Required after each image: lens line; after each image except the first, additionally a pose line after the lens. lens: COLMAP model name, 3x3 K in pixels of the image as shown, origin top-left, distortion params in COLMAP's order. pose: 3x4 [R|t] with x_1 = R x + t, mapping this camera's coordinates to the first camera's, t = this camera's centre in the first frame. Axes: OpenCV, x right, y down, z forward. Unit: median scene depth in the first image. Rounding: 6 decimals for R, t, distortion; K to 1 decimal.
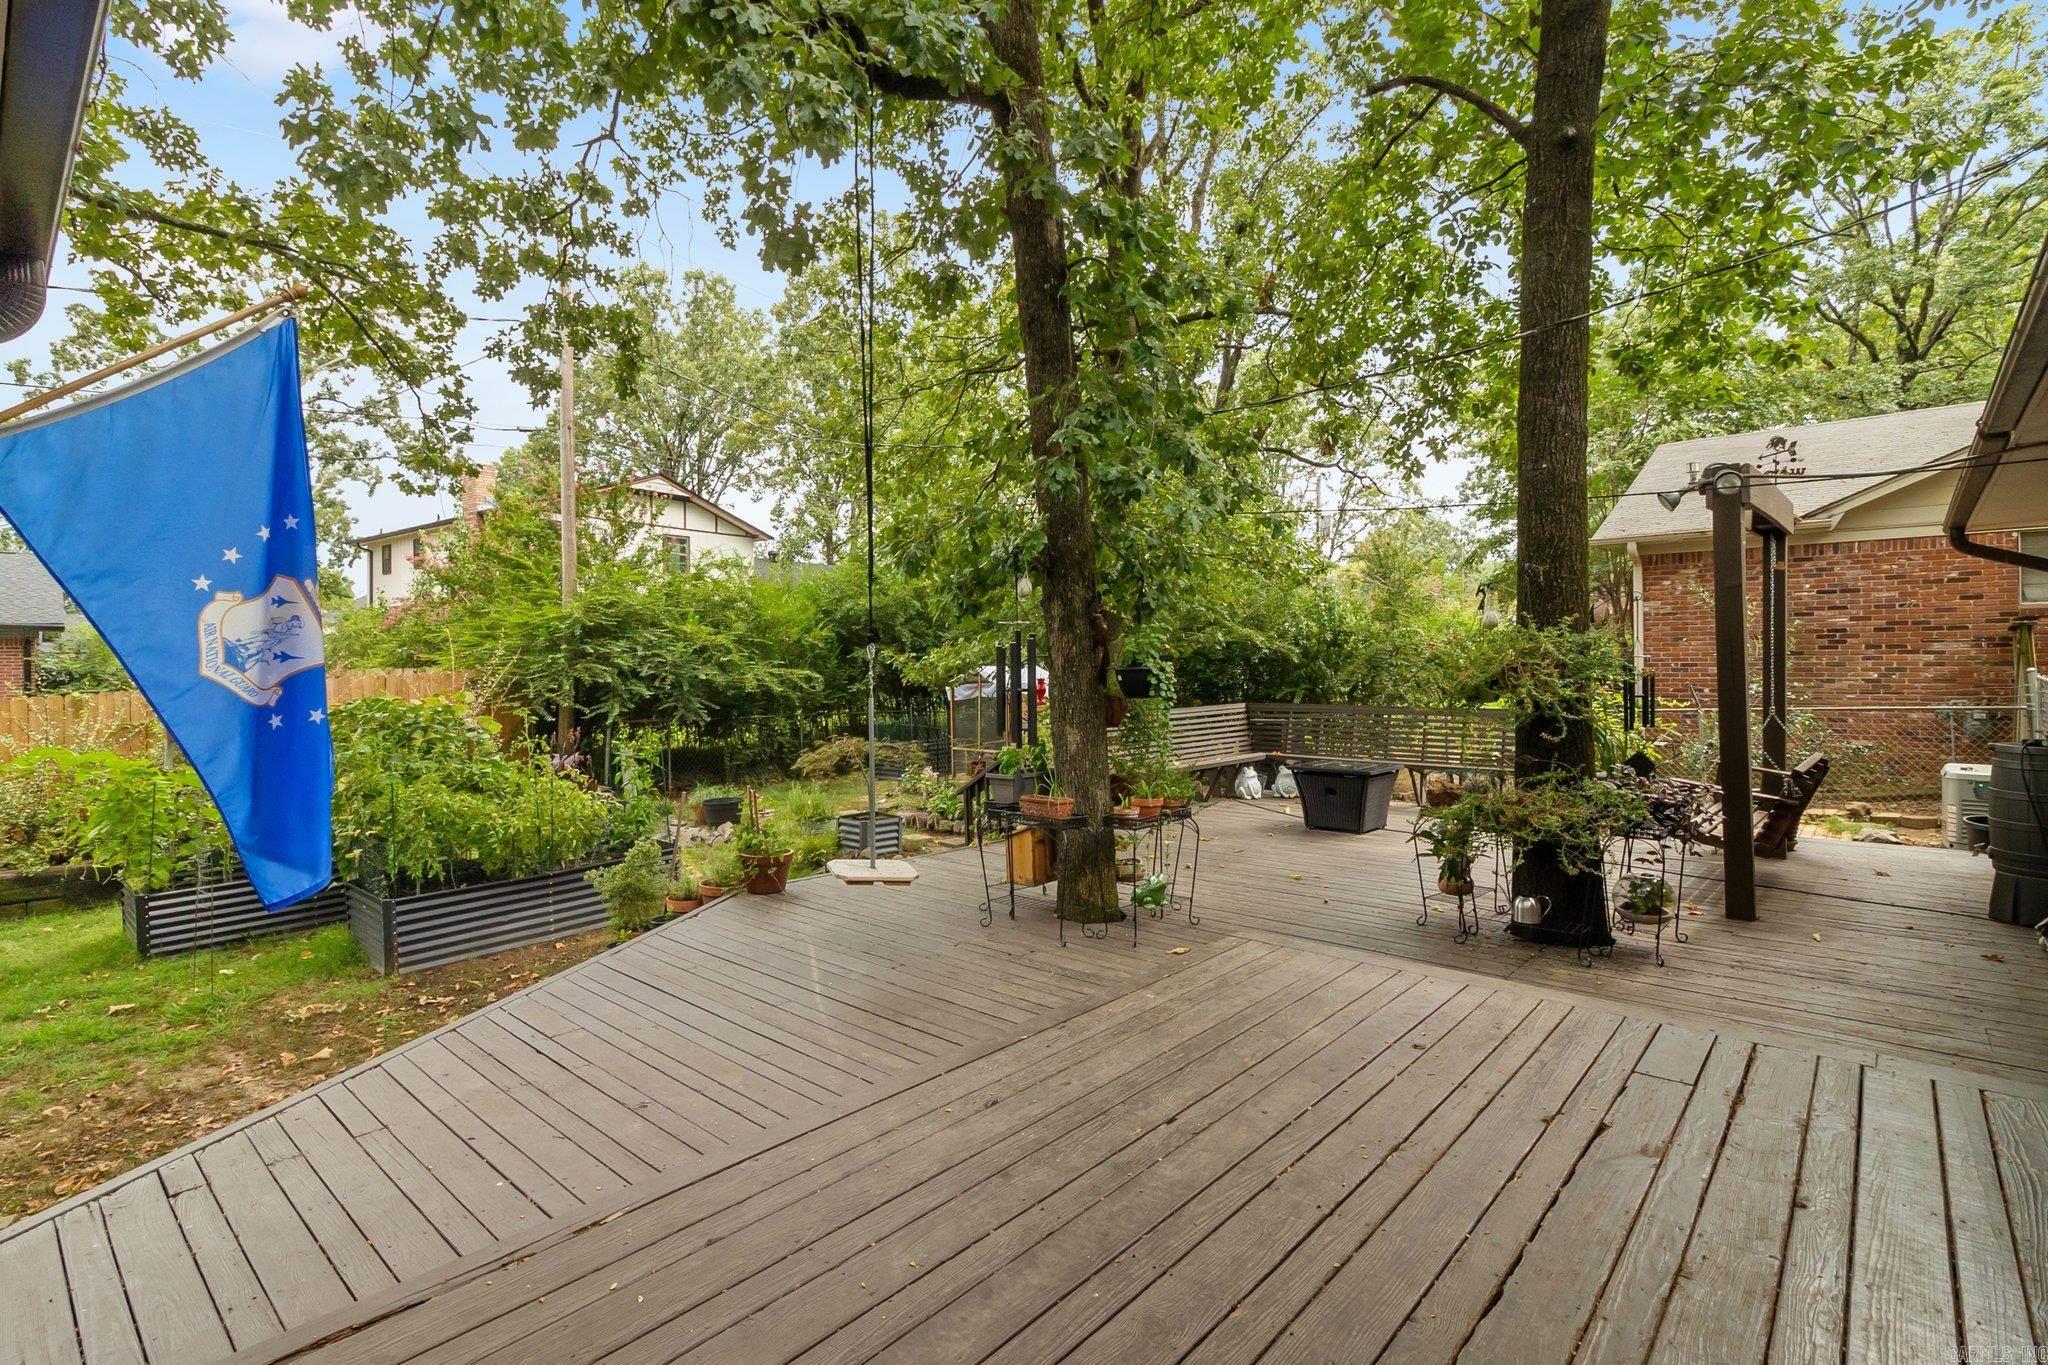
lens RADIAL K [[967.2, 0, 1013.6], [0, 967.2, 679.9], [0, 0, 1]] dist [0.009277, -0.000658]
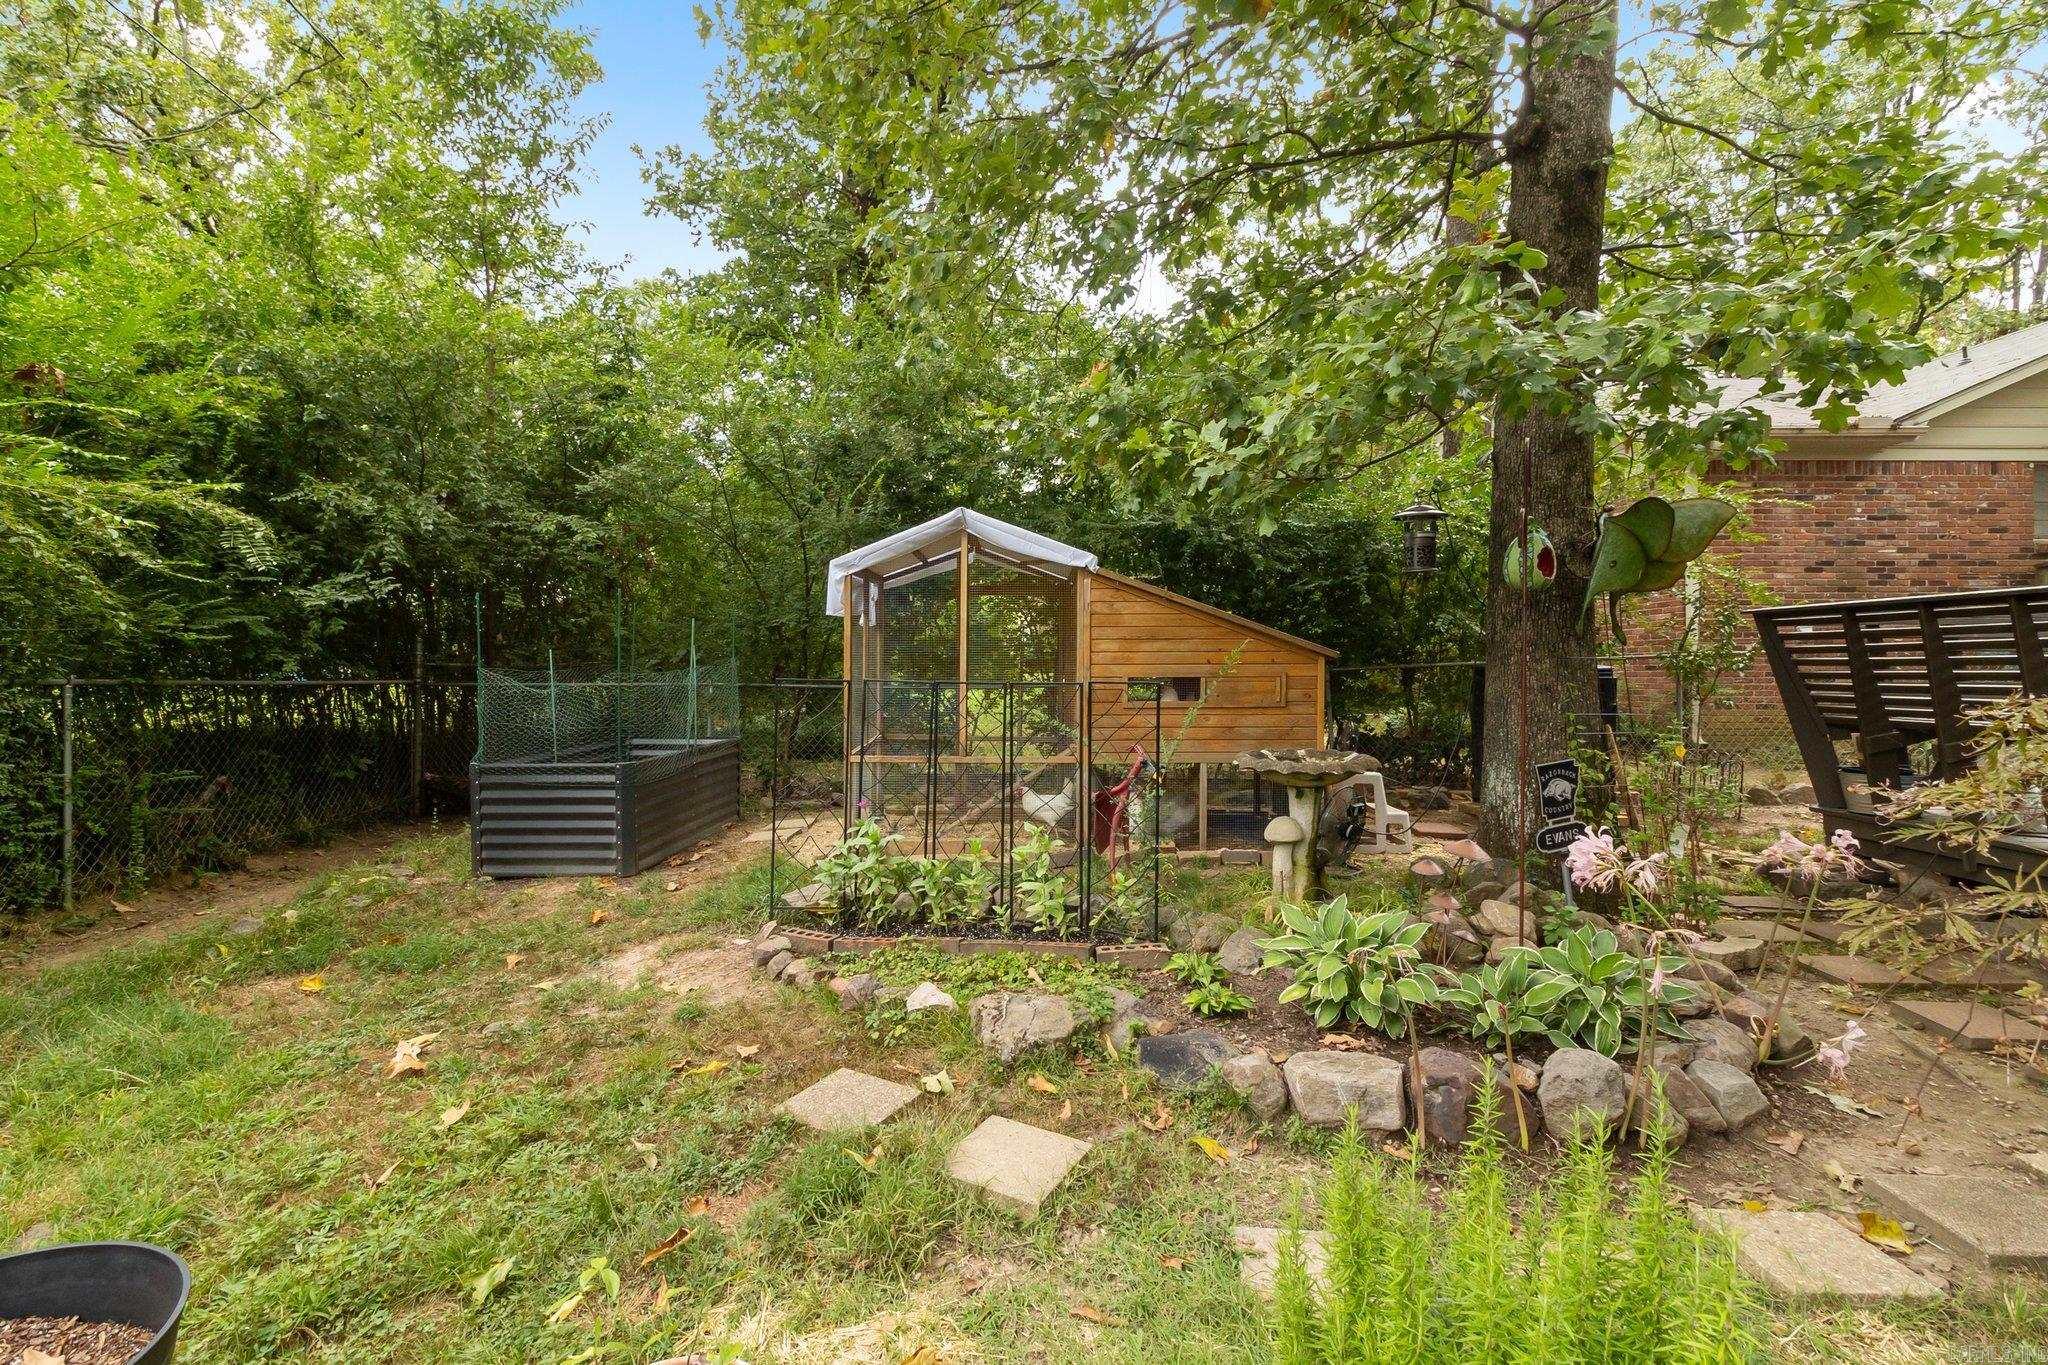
lens RADIAL K [[967.2, 0, 1024.3], [0, 967.2, 672.0], [0, 0, 1]] dist [0.009277, -0.000658]
pose [[0.745351, 0.011278, 0.666576, -0.574907], [0.002479, 0.999803, -0.019687, 0.119032], [-0.666667, 0.016326, 0.745177, 1.736098]]
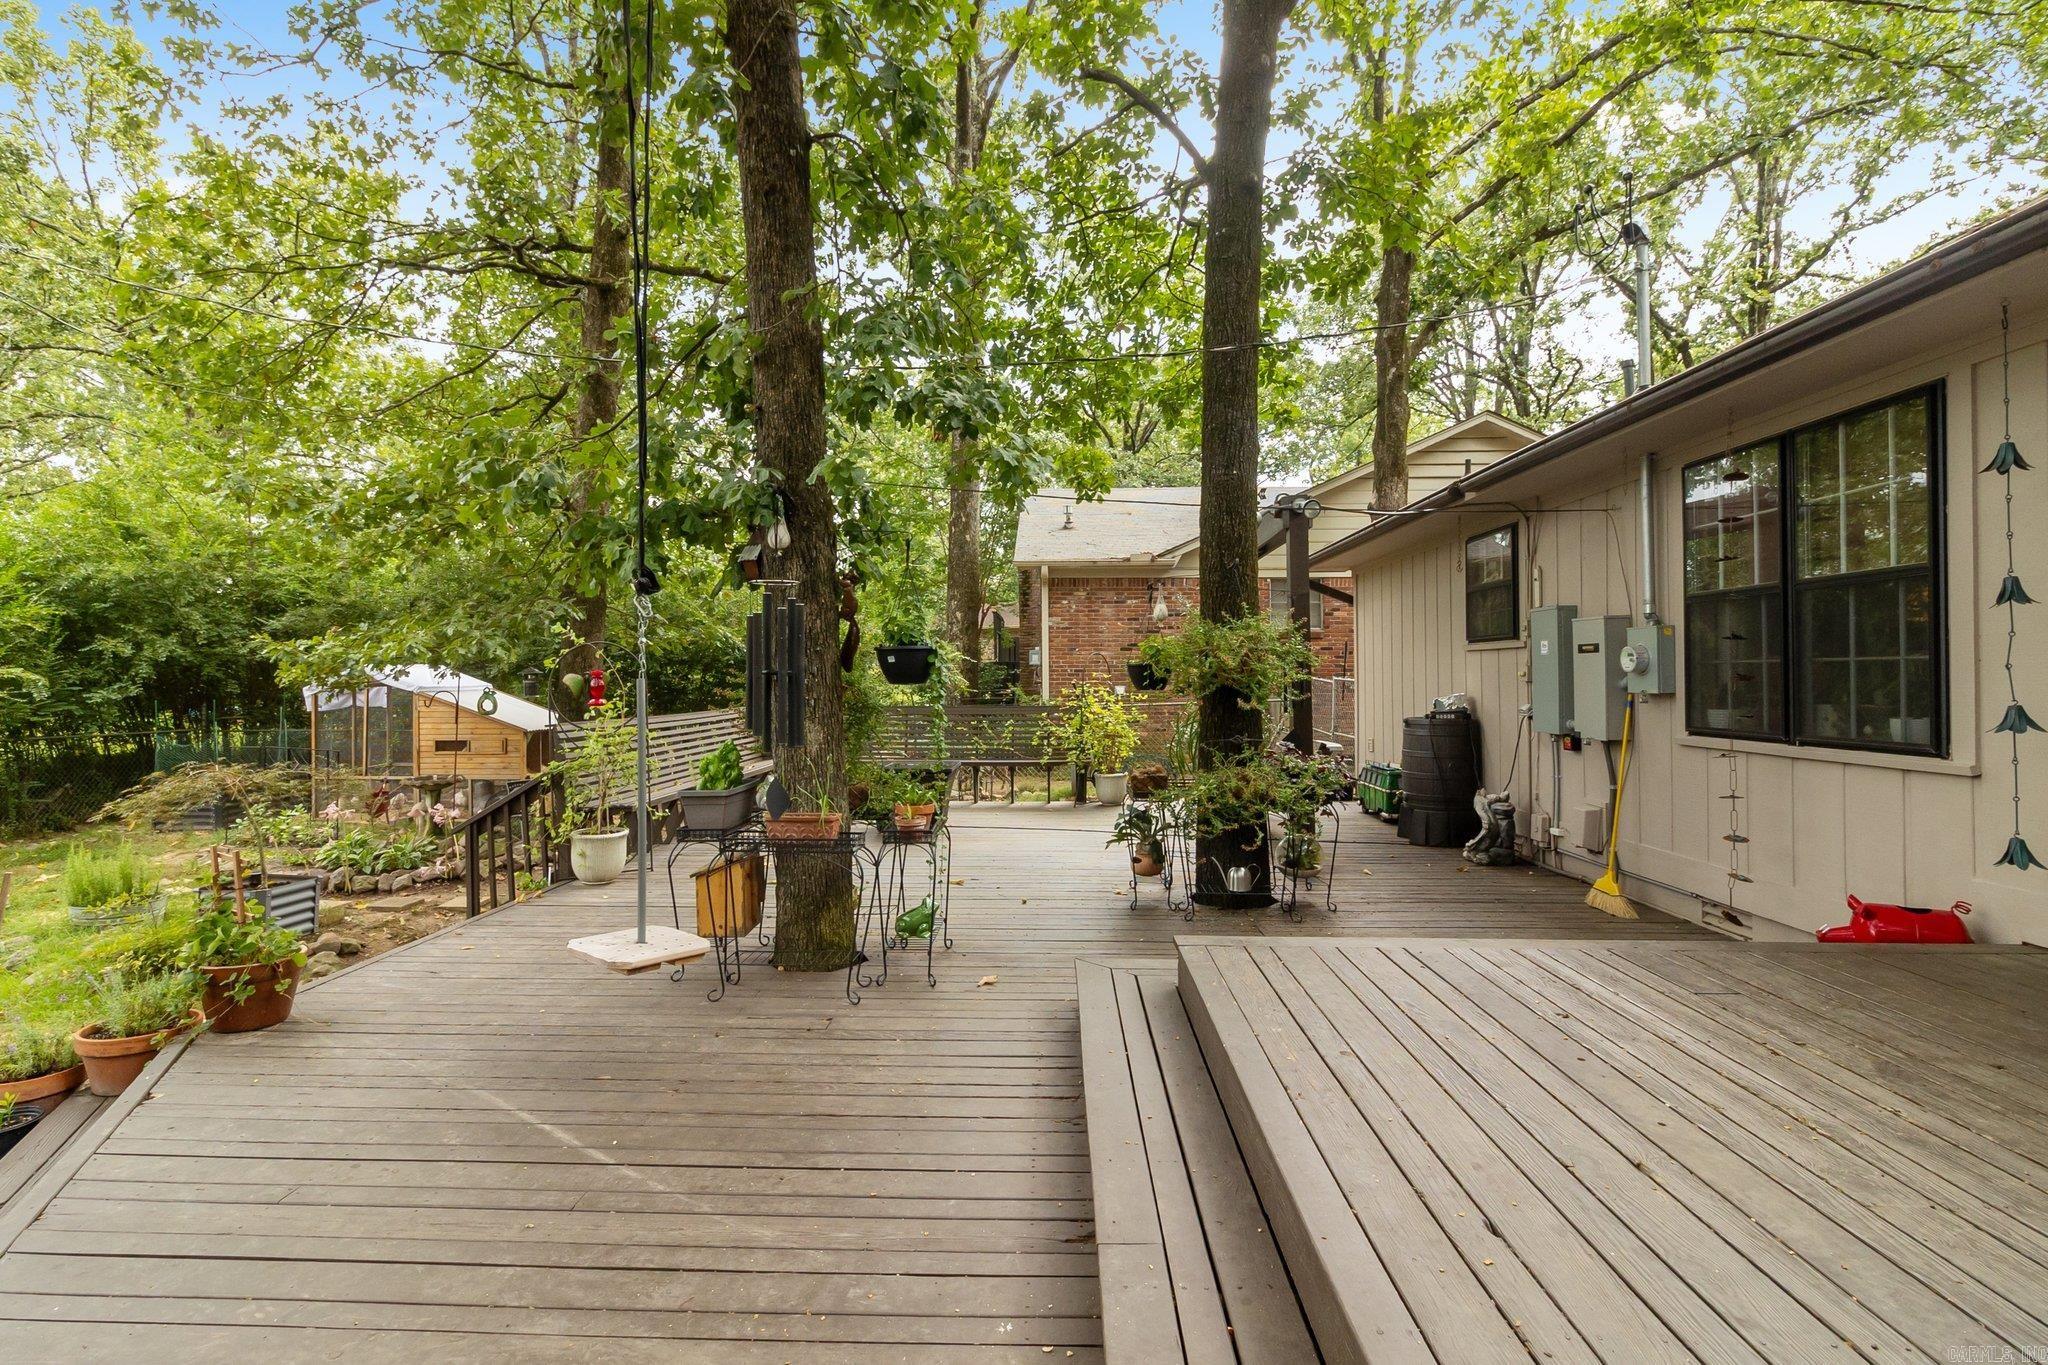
lens RADIAL K [[967.2, 0, 1014.6], [0, 967.2, 667.7], [0, 0, 1]] dist [0.009277, -0.000658]
pose [[0.774129, 0.012293, 0.632908, -0.278712], [0.005031, 0.999660, -0.025570, 0.024206], [-0.633007, 0.022978, 0.773805, 0.264606]]
